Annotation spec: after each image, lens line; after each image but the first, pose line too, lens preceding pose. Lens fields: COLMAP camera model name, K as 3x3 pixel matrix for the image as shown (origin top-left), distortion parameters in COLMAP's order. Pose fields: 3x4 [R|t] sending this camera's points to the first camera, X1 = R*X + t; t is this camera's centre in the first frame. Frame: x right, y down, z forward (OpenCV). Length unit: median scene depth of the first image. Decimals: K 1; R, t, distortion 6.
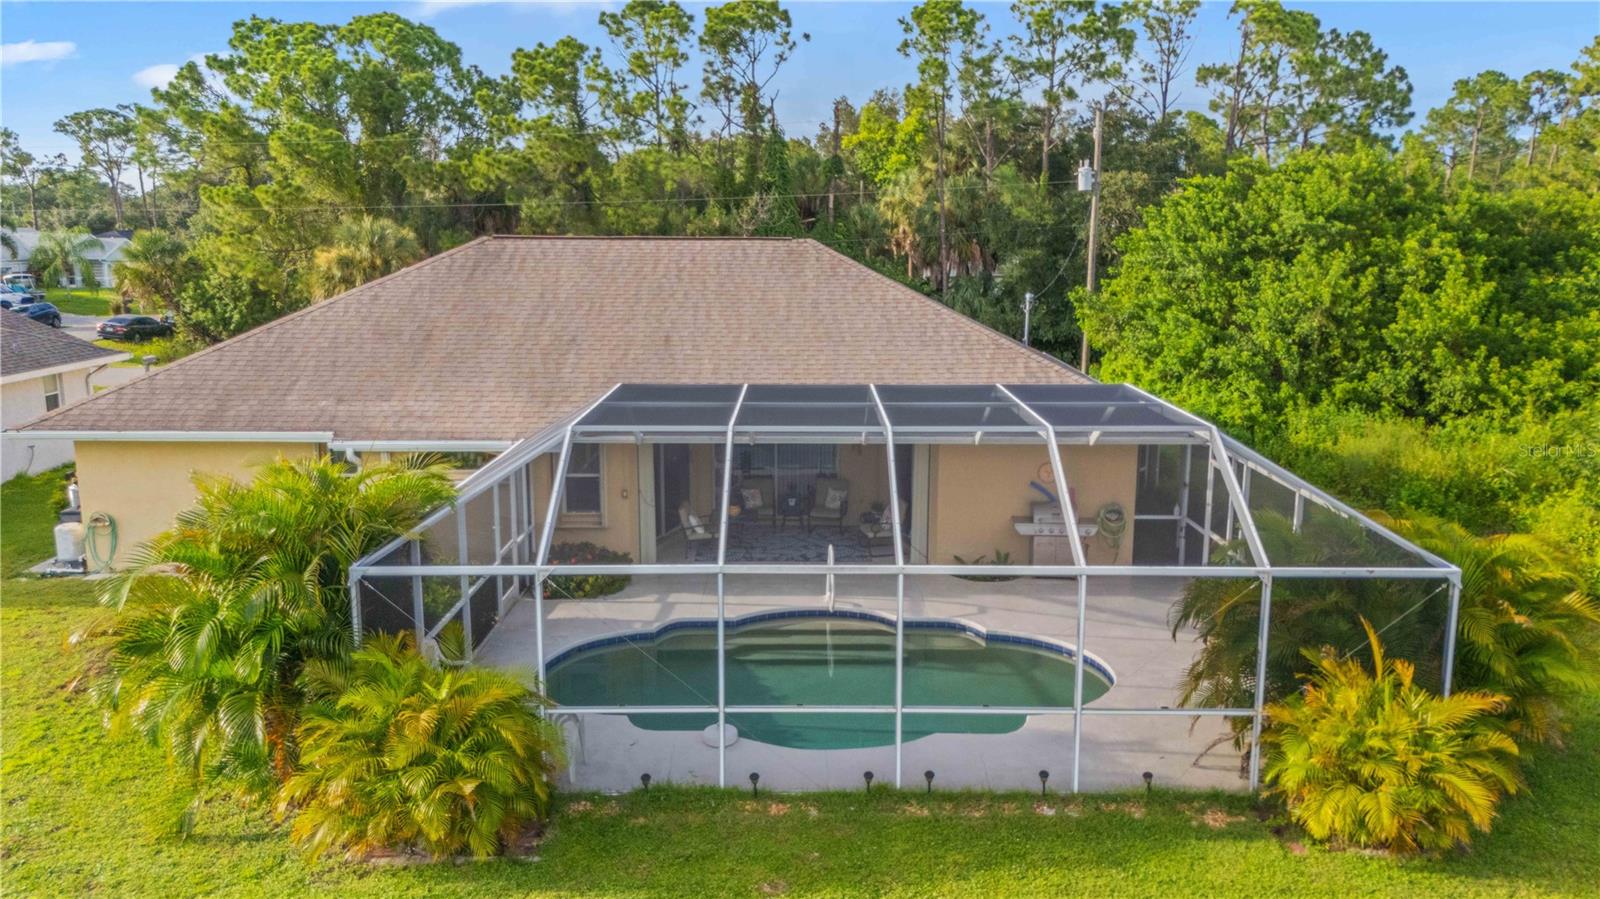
lens RADIAL K [[1177.3, 0, 800.0], [0, 1177.3, 449.5], [0, 0, 1]] dist [0.075415, -0.050850]
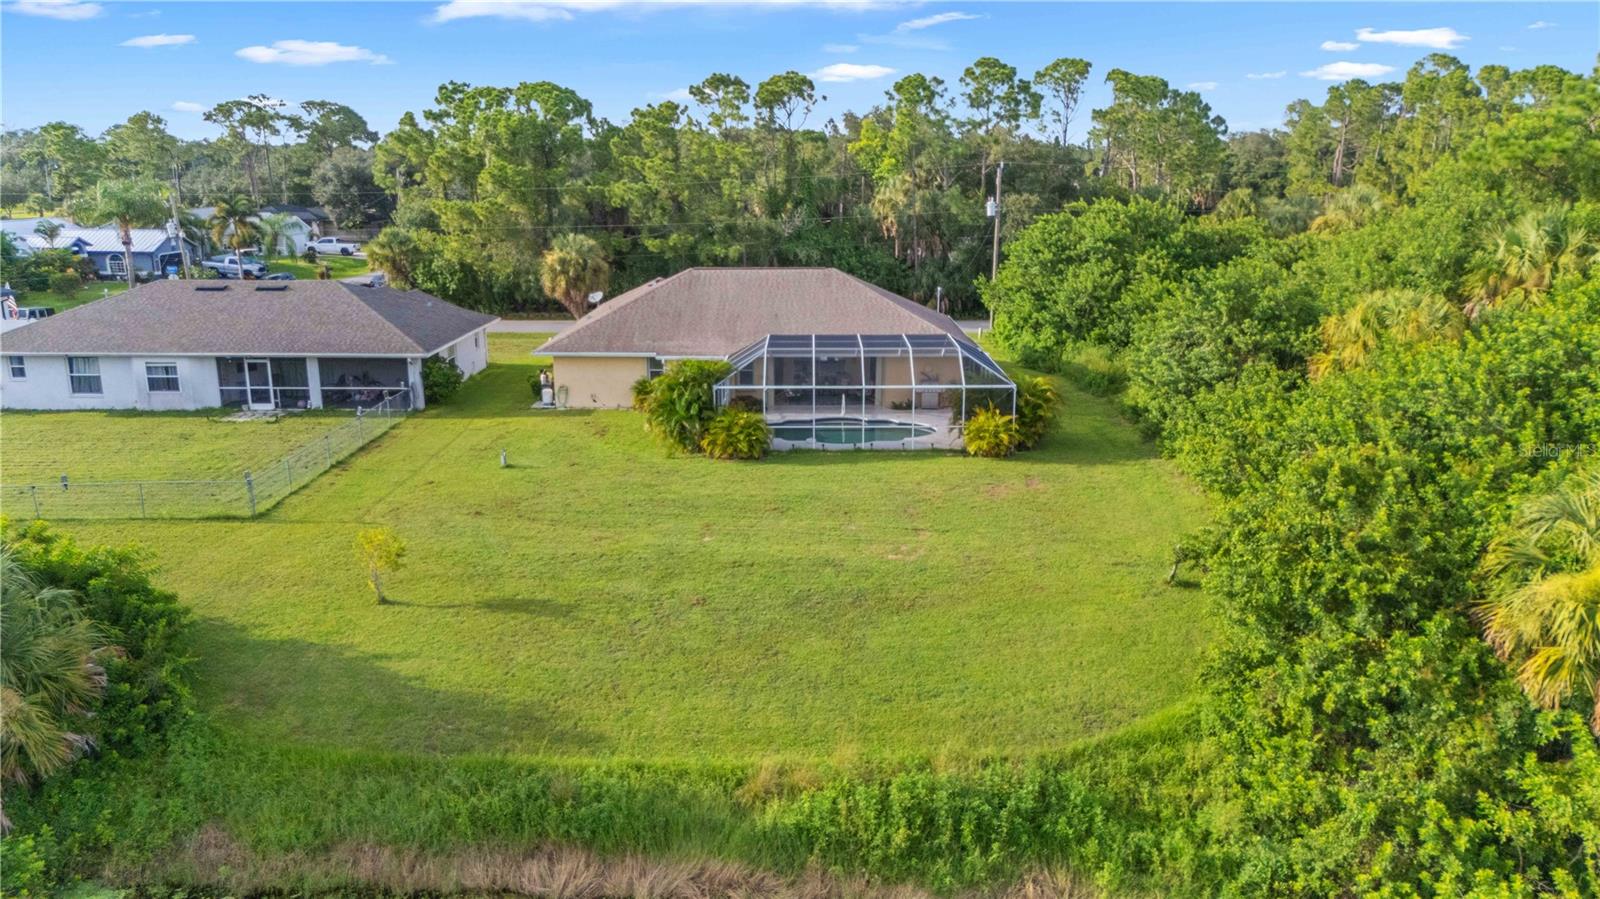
lens RADIAL K [[1182.4, 0, 800.0], [0, 1182.4, 449.5], [0, 0, 1]] dist [0.078647, -0.055759]
pose [[0.999979, -0.002757, -0.005891, -0.019500], [0.003049, 0.998738, 0.050125, 0.024191], [0.005745, -0.050142, 0.998726, -0.572613]]
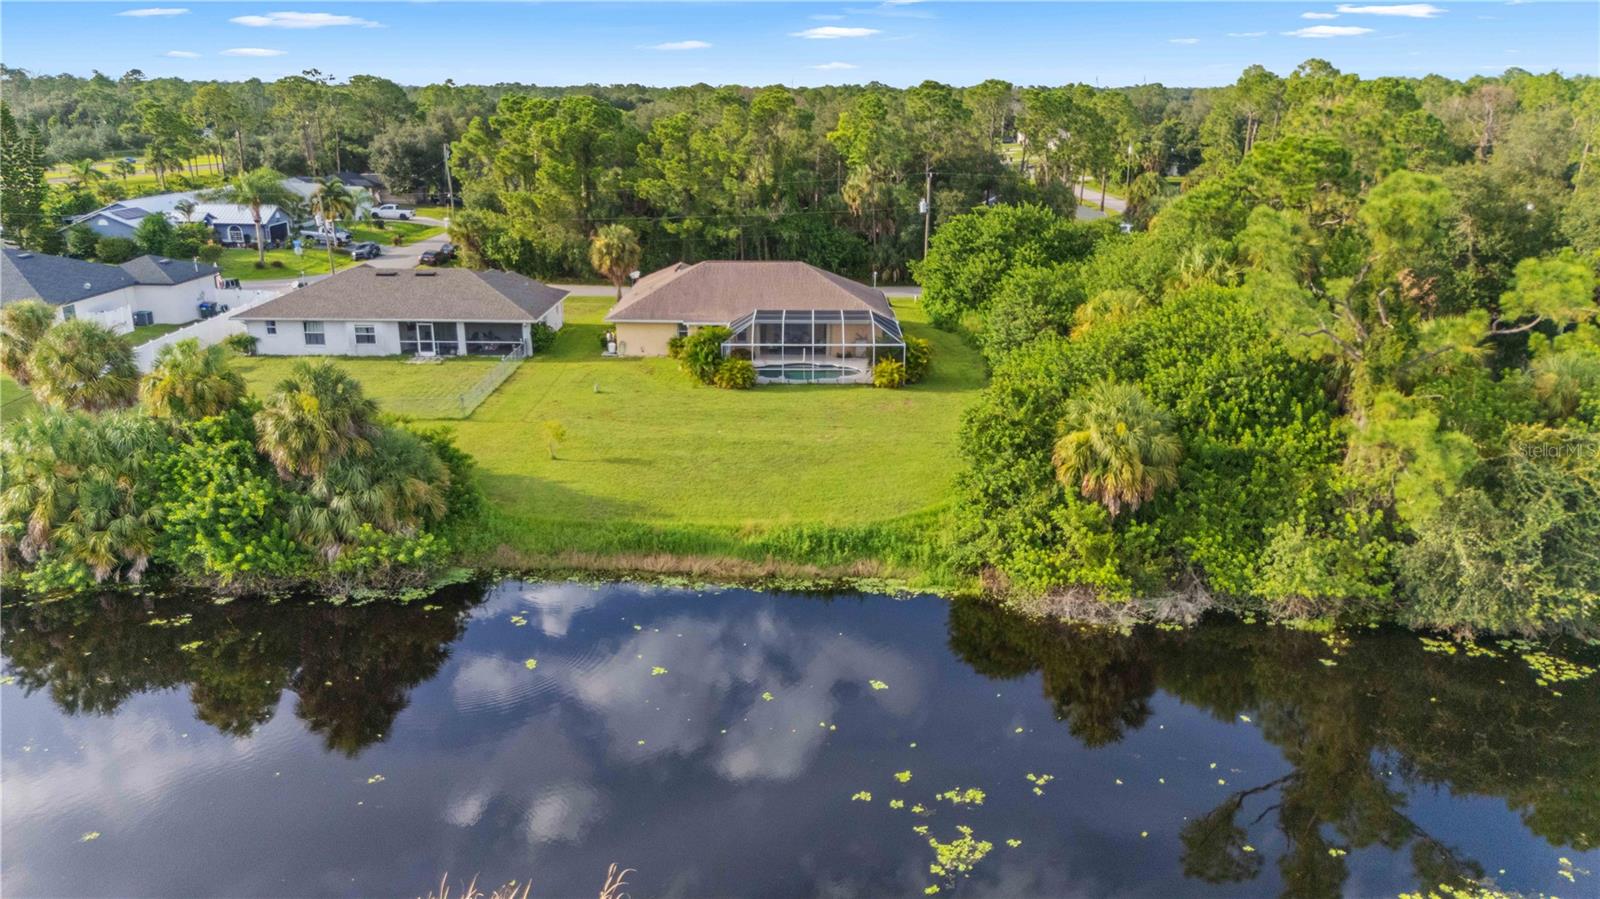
lens RADIAL K [[1207.7, 0, 801.8], [0, 1207.7, 474.7], [0, 0, 1]] dist [0.110139, -0.186638]
pose [[0.999990, 0.000848, -0.004386, 0.012341], [-0.000318, 0.992852, 0.119352, 0.005261], [0.004456, -0.119349, 0.992842, -1.117371]]
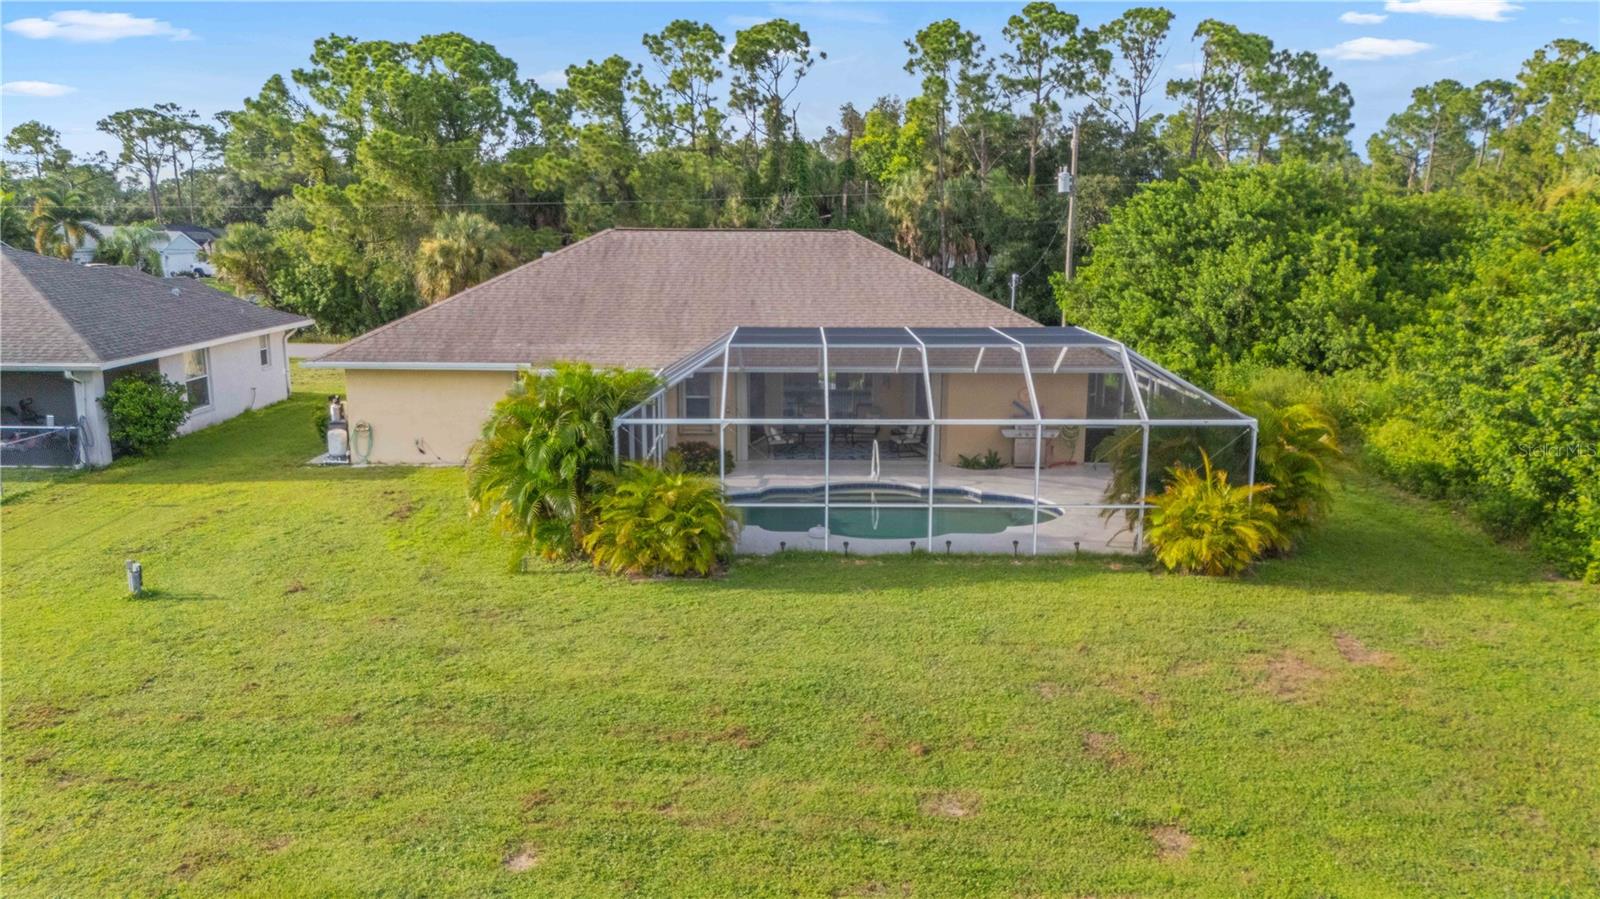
lens RADIAL K [[1182.4, 0, 800.0], [0, 1182.4, 449.5], [0, 0, 1]] dist [0.078647, -0.055759]
pose [[0.999976, 0.001472, 0.006725, -0.025856], [-0.001487, 0.999996, 0.002281, 0.030103], [-0.006722, -0.002291, 0.999975, -0.155380]]
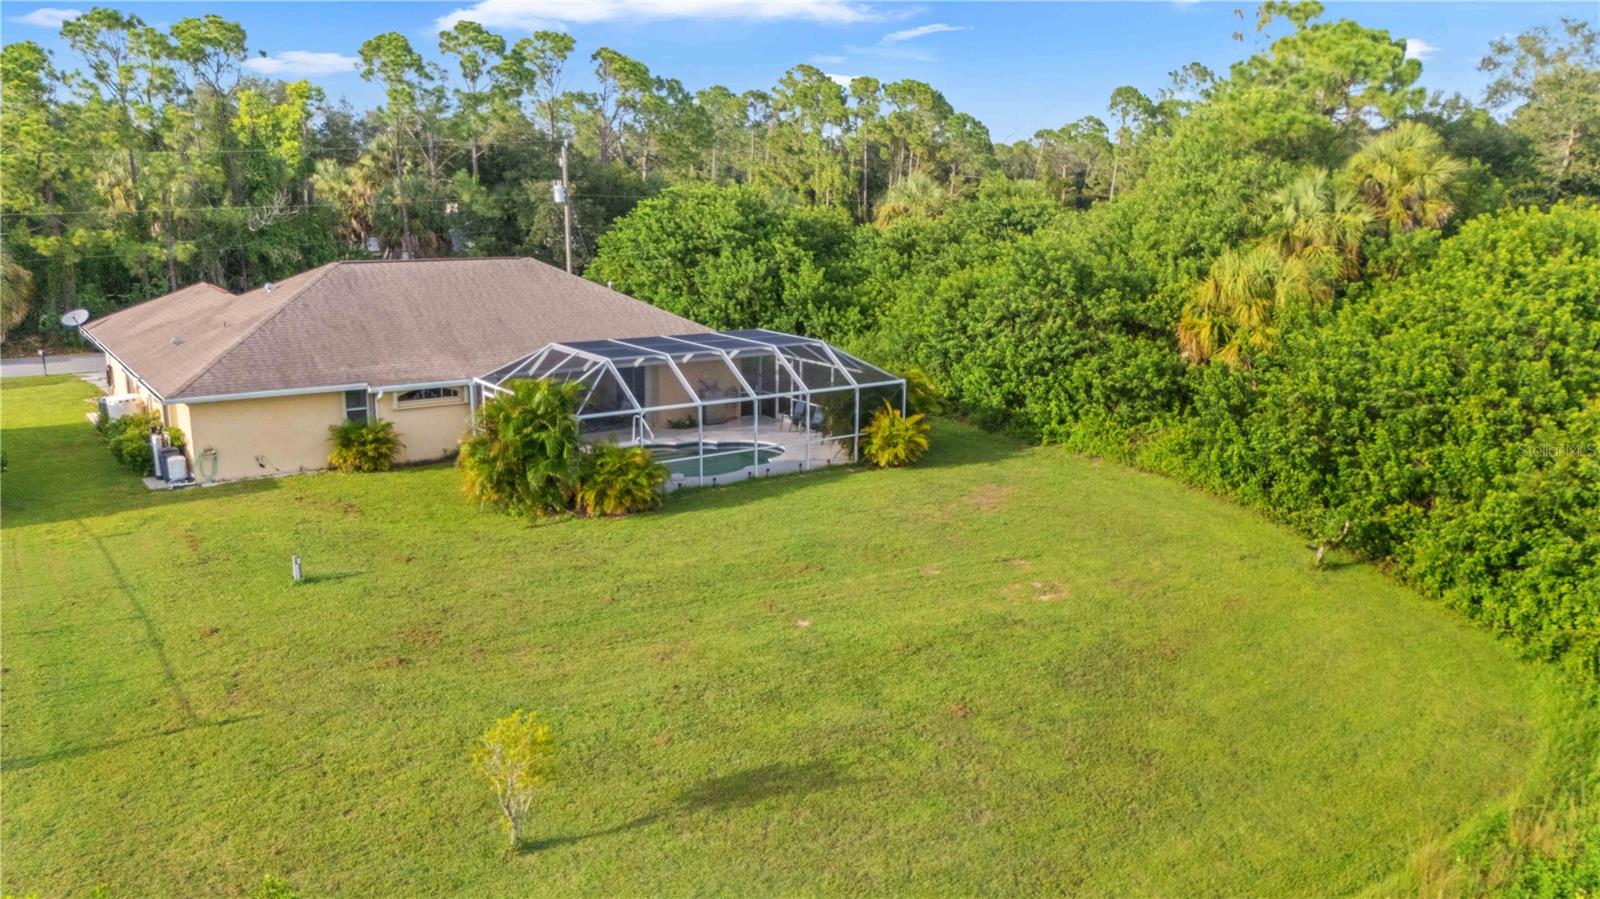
lens RADIAL K [[1207.7, 0, 801.8], [0, 1207.7, 474.7], [0, 0, 1]] dist [0.110139, -0.186638]
pose [[0.814953, -0.130889, 0.564552, -0.320193], [0.100169, 0.991313, 0.085233, 0.010779], [-0.570804, -0.012910, 0.820985, -0.310729]]
